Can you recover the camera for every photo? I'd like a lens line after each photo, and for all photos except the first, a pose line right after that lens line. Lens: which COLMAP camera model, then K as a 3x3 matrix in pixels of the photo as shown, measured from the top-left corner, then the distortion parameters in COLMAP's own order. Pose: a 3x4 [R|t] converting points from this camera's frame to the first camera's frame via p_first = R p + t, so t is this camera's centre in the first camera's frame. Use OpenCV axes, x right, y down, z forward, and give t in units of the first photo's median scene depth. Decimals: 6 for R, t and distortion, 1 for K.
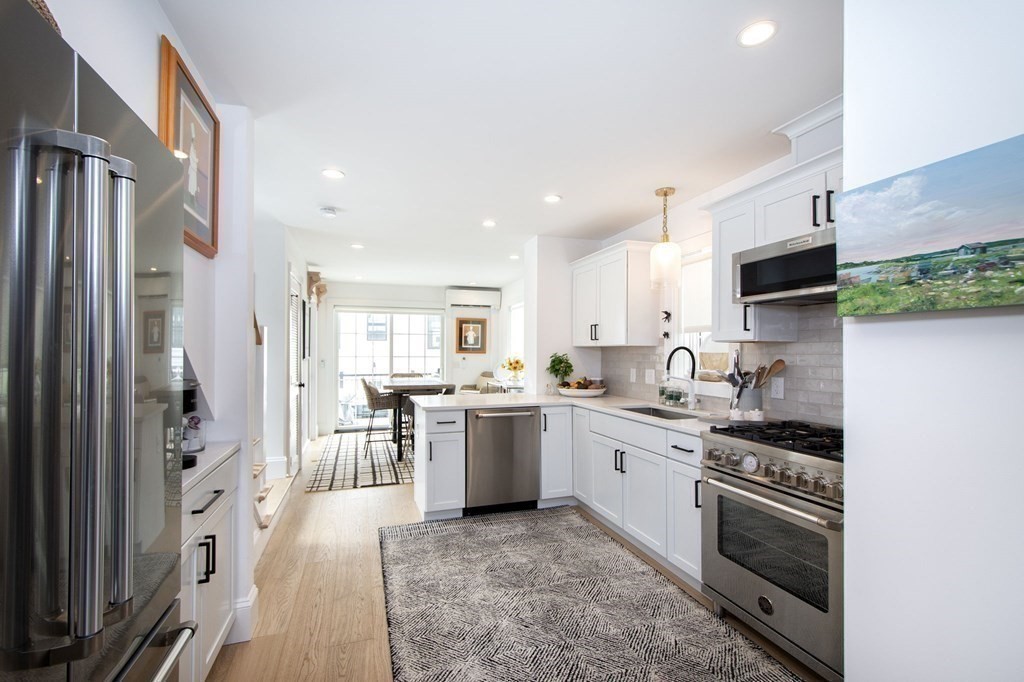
lens RADIAL K [[457.9, 0, 512.1], [0, 457.9, 345.7], [0, 0, 1]] dist [0.019517, -0.003926]
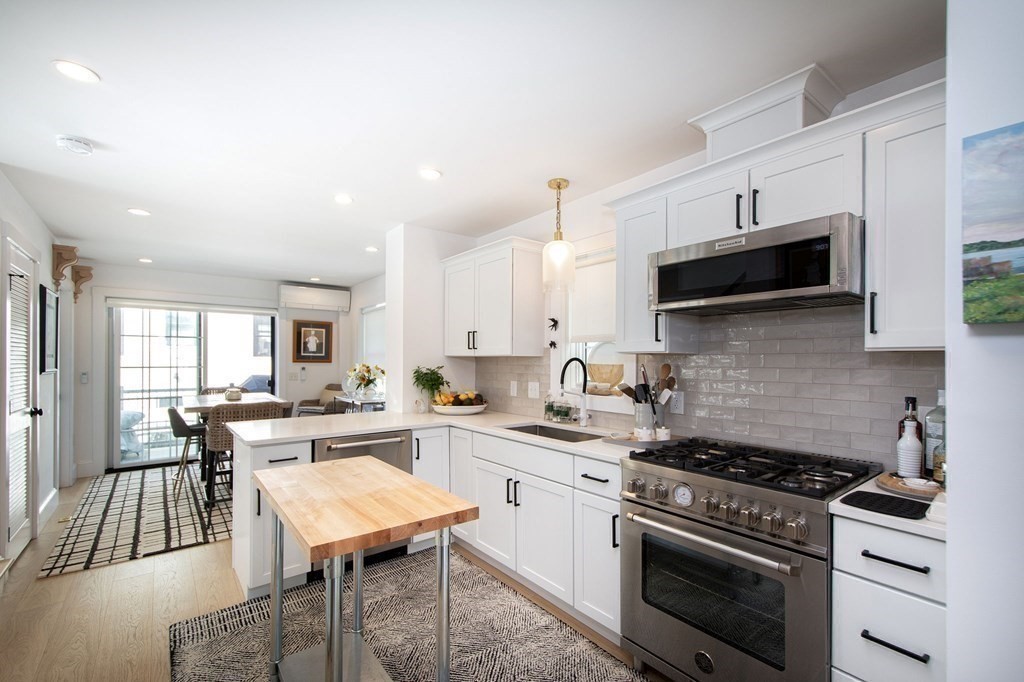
lens RADIAL K [[457.9, 0, 520.3], [0, 457.9, 358.0], [0, 0, 1]] dist [0.019517, -0.003926]
pose [[0.941307, 0.003054, 0.337537, -0.036605], [-0.006537, 0.999936, 0.009184, -0.004621], [-0.337488, -0.010851, 0.941267, 0.182448]]
